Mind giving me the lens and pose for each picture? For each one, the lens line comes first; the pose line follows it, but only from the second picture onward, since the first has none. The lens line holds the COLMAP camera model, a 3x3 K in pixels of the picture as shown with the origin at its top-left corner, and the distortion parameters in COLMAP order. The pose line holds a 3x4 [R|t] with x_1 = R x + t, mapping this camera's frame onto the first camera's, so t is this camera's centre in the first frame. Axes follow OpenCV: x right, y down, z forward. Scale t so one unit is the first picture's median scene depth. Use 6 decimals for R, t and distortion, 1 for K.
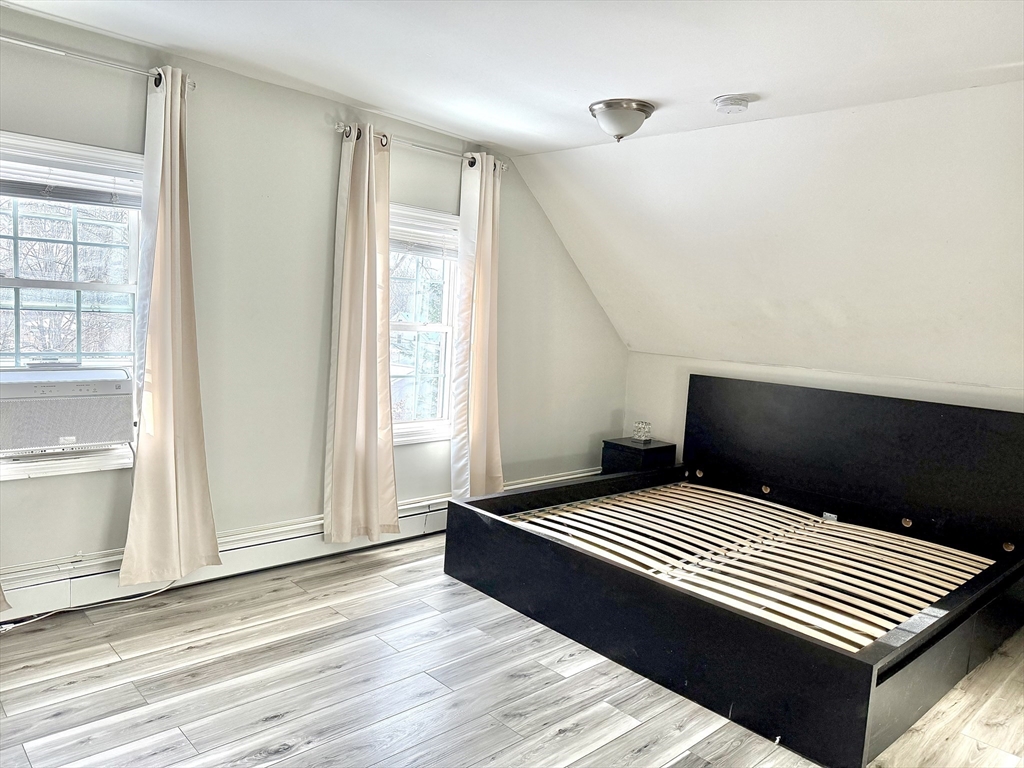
lens RADIAL K [[722.5, 0, 506.8], [0, 722.5, 385.6], [0, 0, 1]] dist [0.067575, -0.079334]
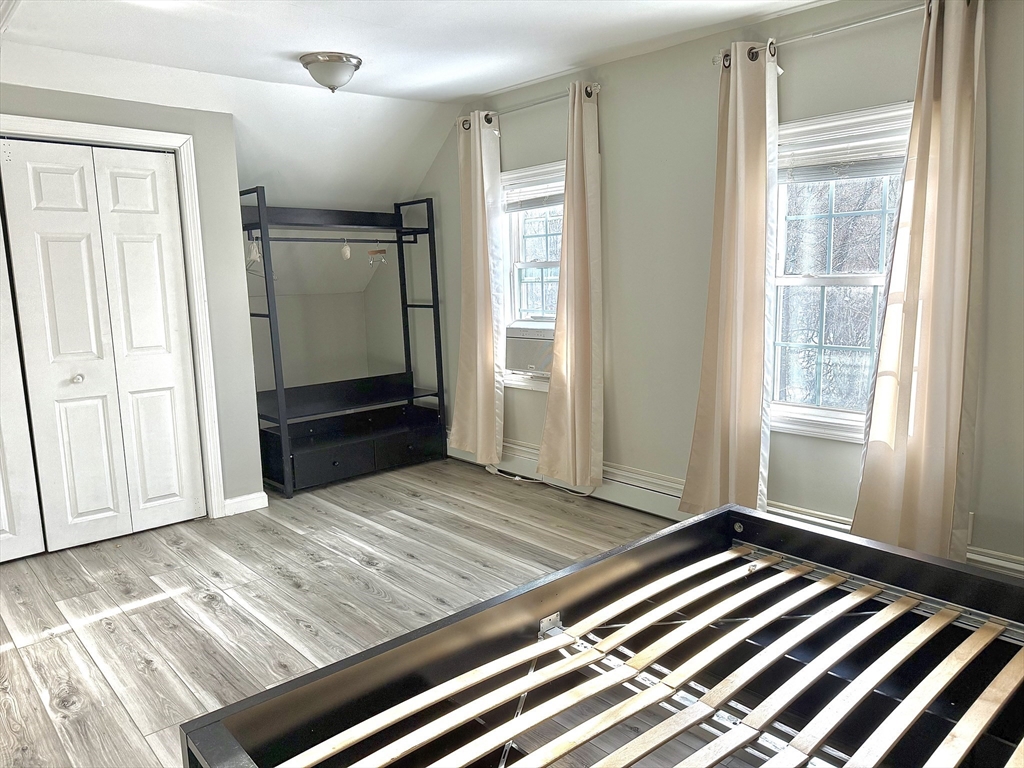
lens RADIAL K [[718.3, 0, 513.8], [0, 718.3, 369.8], [0, 0, 1]] dist [0.096041, -0.110506]
pose [[-0.011054, 0.074014, -0.997196, 0.911916], [-0.081743, 0.993852, 0.074672, -0.027768], [0.996592, 0.082340, -0.004936, 1.004806]]
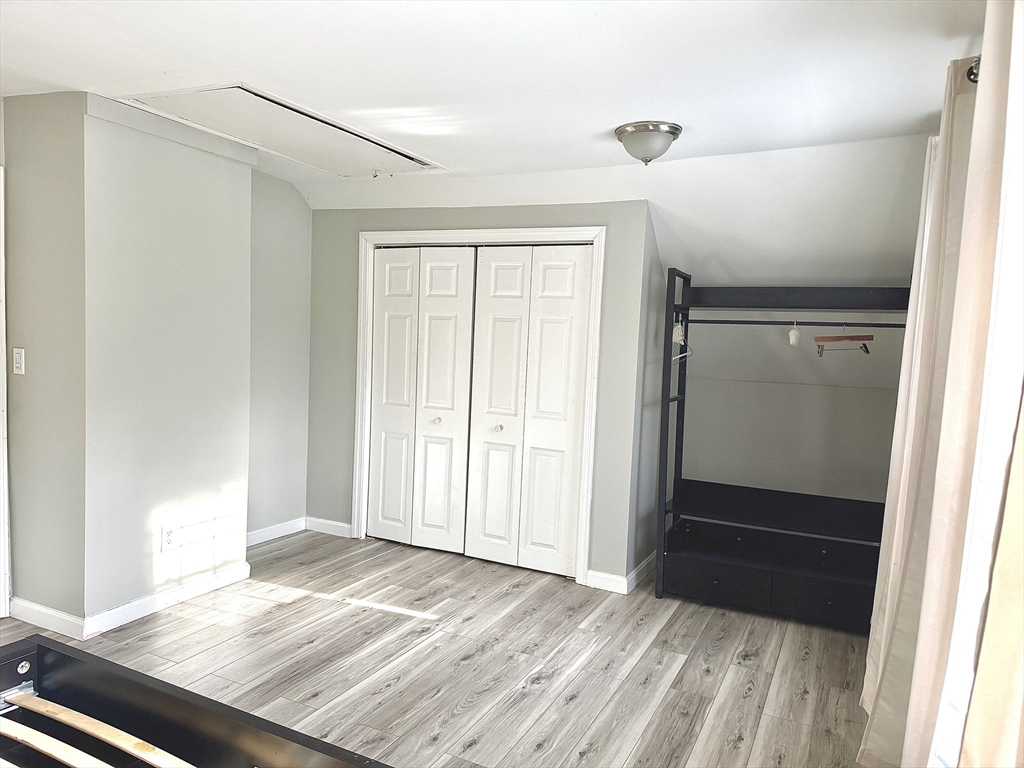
lens RADIAL K [[718.3, 0, 513.8], [0, 718.3, 369.8], [0, 0, 1]] dist [0.096041, -0.110506]
pose [[-0.925521, -0.082342, -0.369636, 0.218215], [-0.136083, 0.983192, 0.121714, -0.178146], [0.353401, 0.162950, -0.921170, 1.691732]]
